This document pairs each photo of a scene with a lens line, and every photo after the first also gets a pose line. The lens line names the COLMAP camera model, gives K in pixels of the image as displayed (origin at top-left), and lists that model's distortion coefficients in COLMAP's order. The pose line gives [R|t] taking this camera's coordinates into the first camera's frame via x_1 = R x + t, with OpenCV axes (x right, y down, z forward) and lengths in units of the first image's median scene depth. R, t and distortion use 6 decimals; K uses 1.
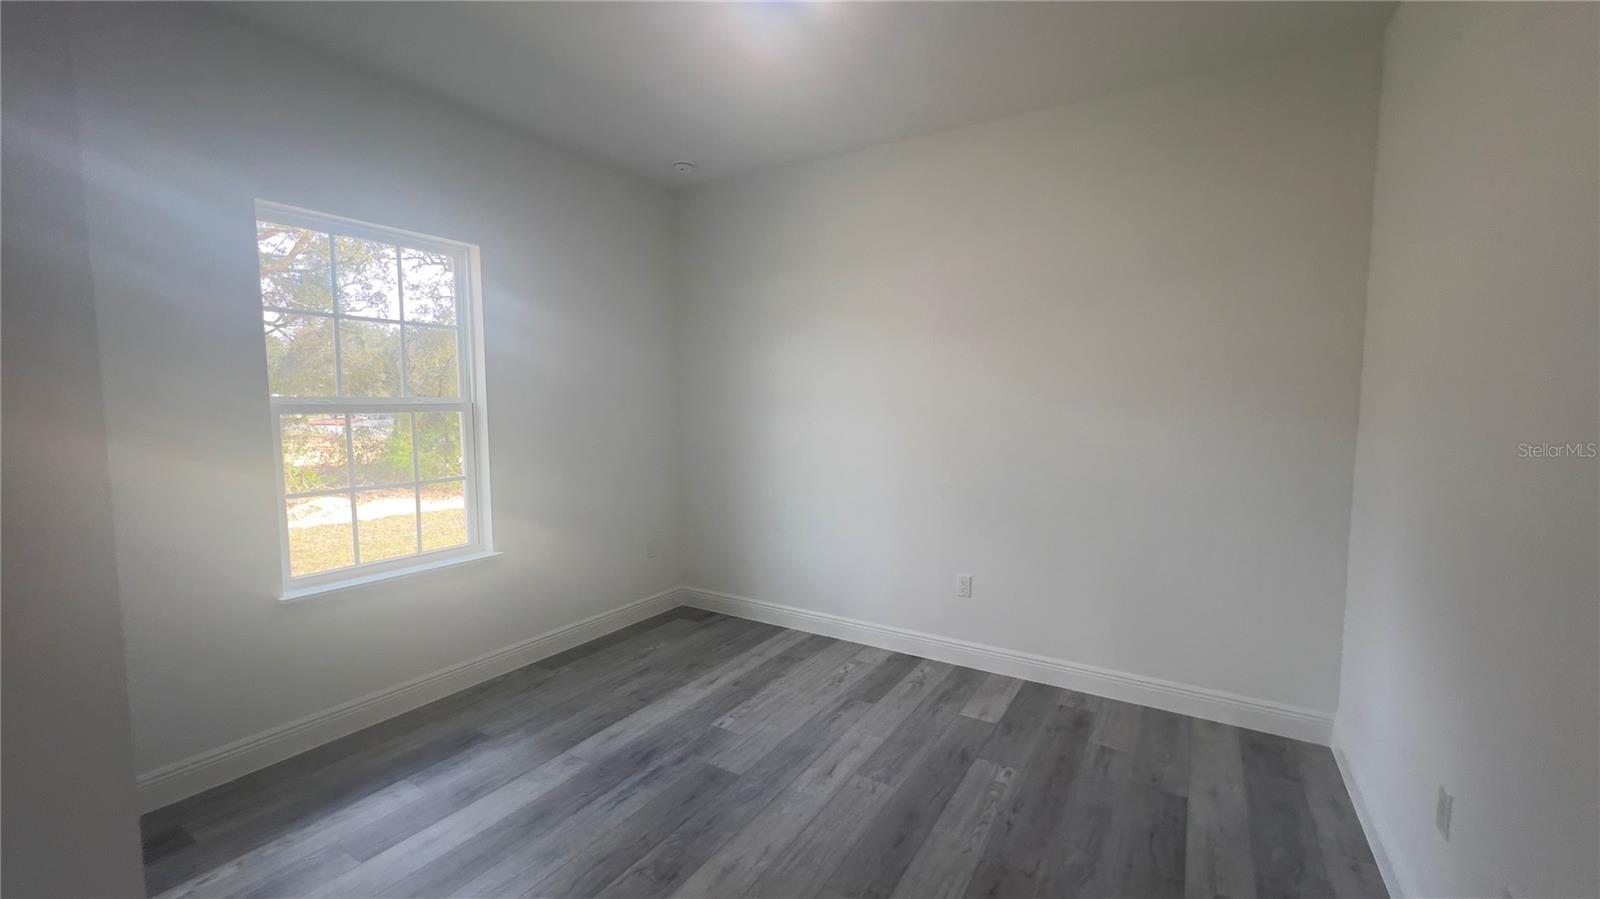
lens RADIAL K [[637.7, 0, 800.7], [0, 637.7, 448.0], [0, 0, 1]] dist [-0.000808, 0.000930]
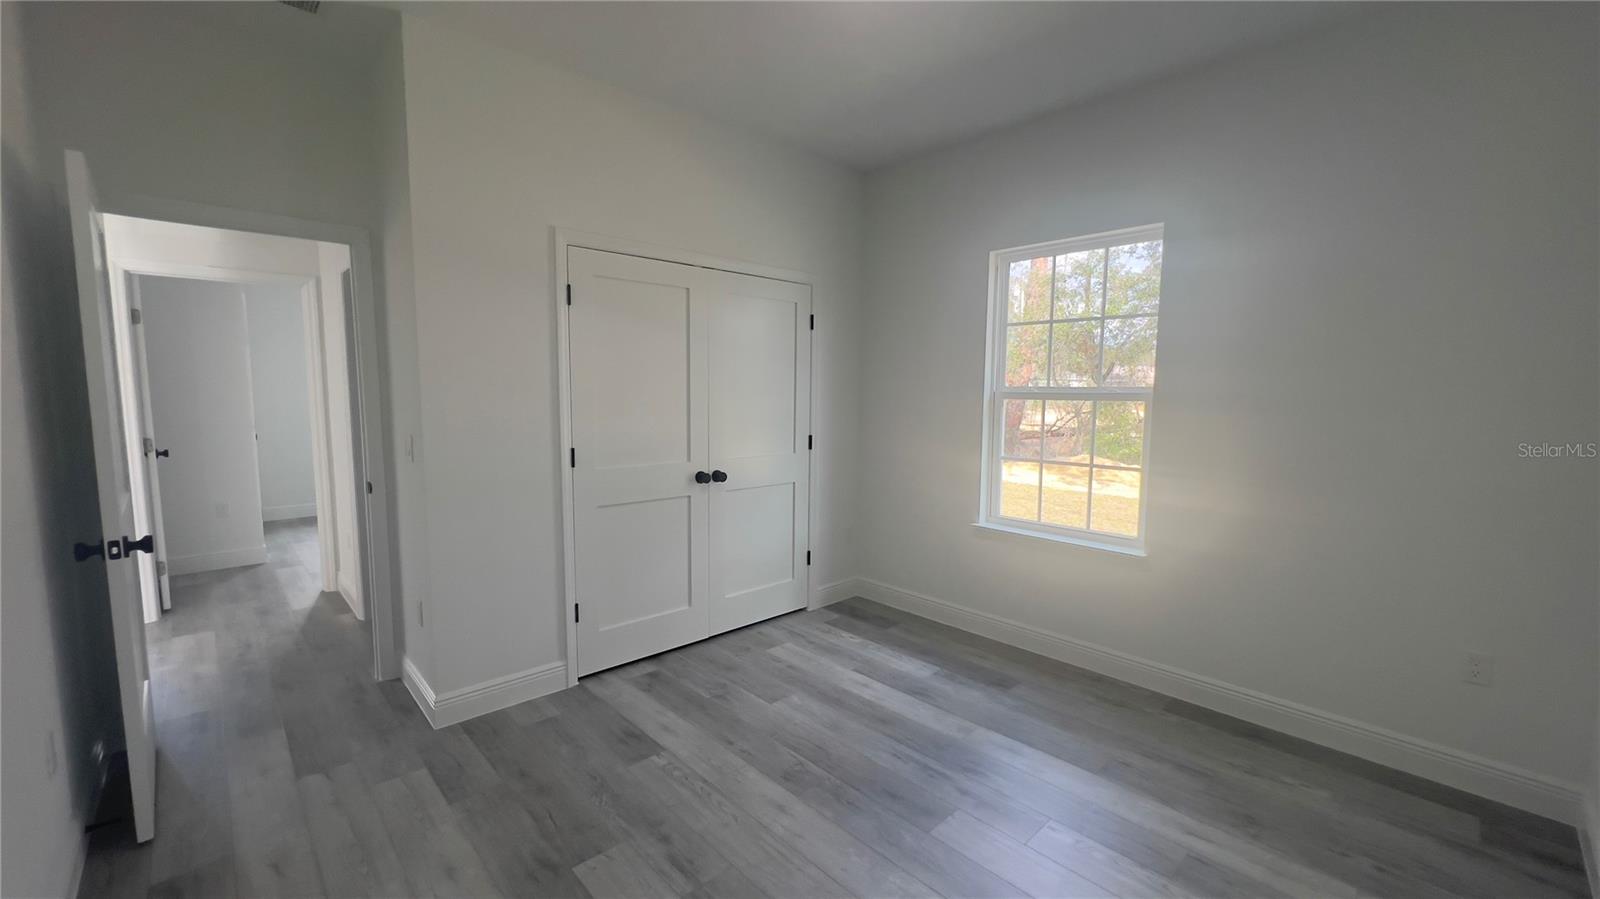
lens RADIAL K [[637.7, 0, 802.4], [0, 637.7, 454.2], [0, 0, 1]] dist [-0.000808, 0.000930]
pose [[-0.260081, 0.093419, -0.961057, 0.588126], [-0.074805, 0.990368, 0.116512, -0.056299], [0.962685, 0.102195, -0.250588, 0.824795]]
